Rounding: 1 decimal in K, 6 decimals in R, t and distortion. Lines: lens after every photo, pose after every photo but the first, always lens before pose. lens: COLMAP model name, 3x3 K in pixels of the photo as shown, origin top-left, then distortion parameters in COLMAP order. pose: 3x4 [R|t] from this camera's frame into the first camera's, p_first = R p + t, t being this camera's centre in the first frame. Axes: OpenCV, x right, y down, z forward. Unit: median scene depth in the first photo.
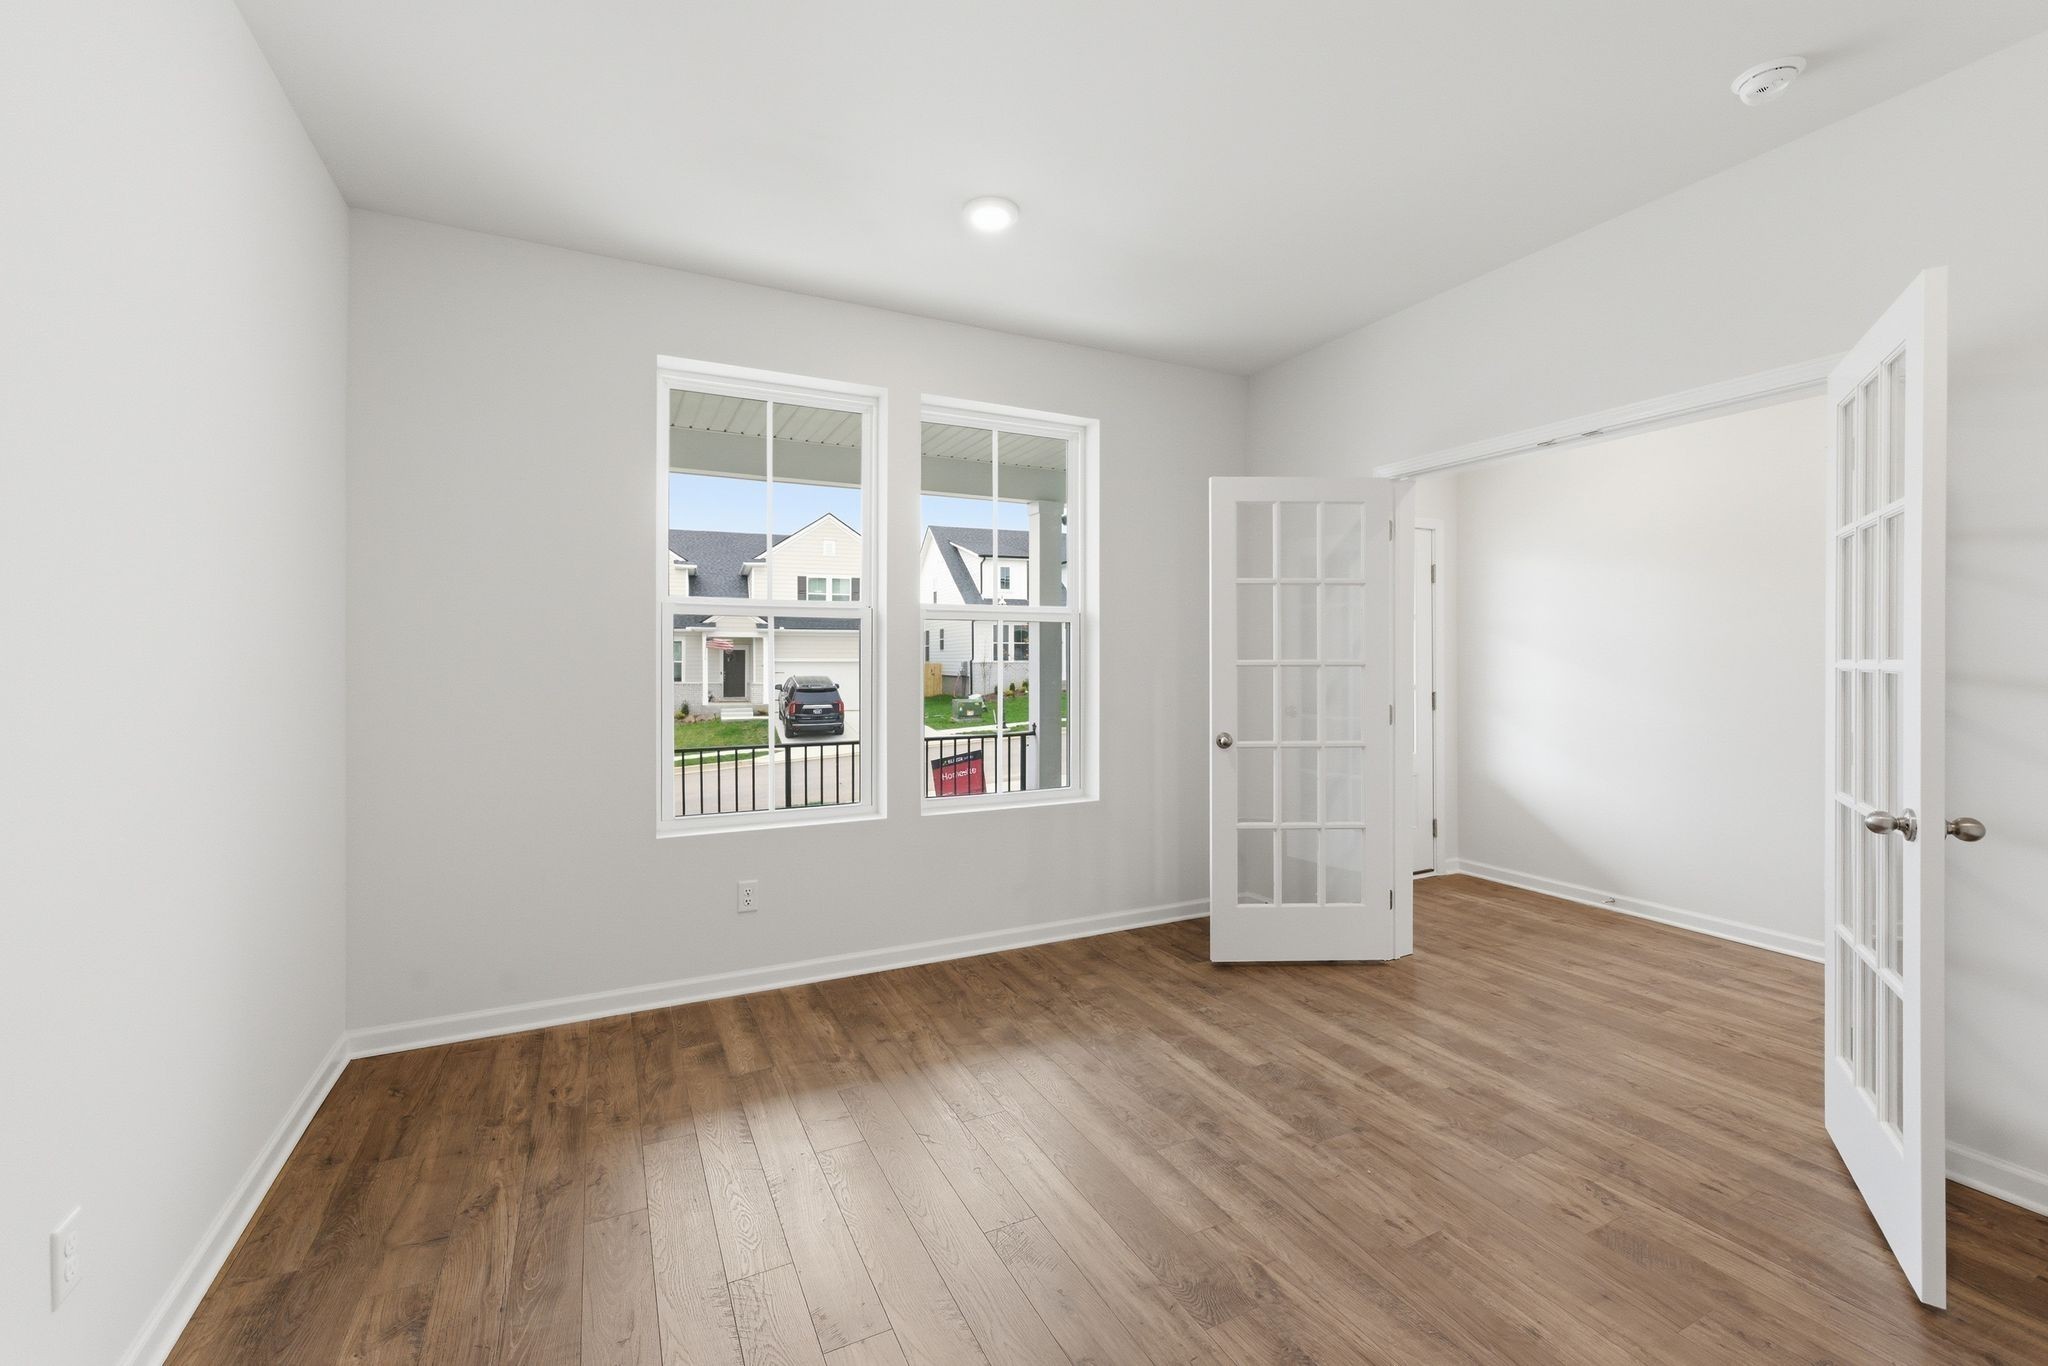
lens RADIAL K [[843.5, 0, 1021.3], [0, 843.5, 668.7], [0, 0, 1]] dist [0.001453, -0.000135]
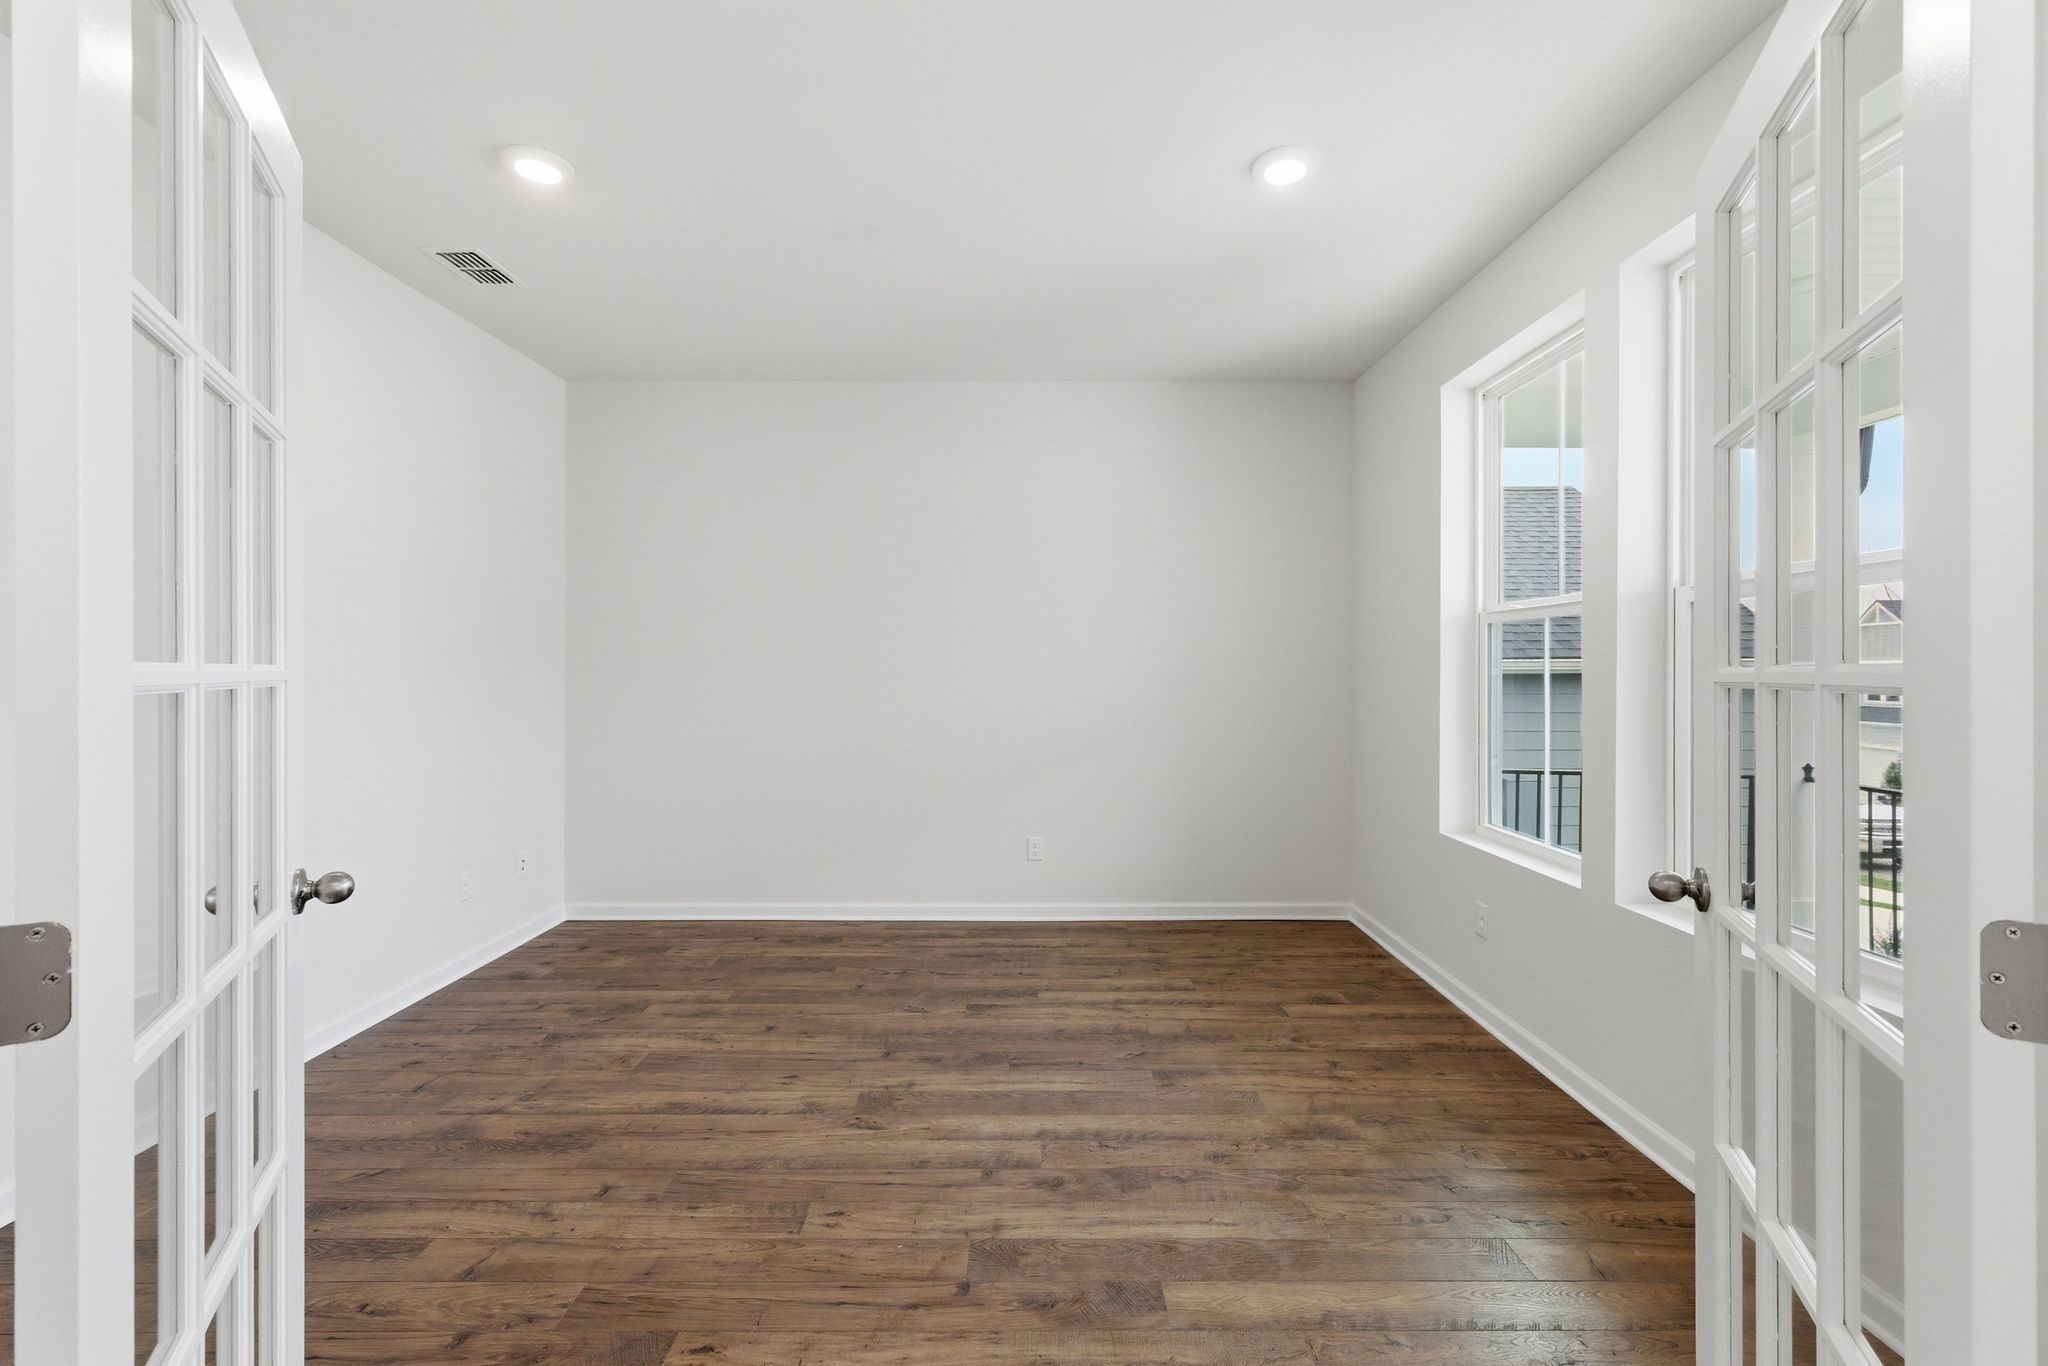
lens RADIAL K [[843.5, 0, 1021.3], [0, 843.5, 668.7], [0, 0, 1]] dist [0.001453, -0.000135]
pose [[-0.440970, -0.000394, -0.897522, 0.957668], [-0.006490, 0.999975, 0.002750, -0.002138], [0.897499, 0.007038, -0.440961, 1.255747]]
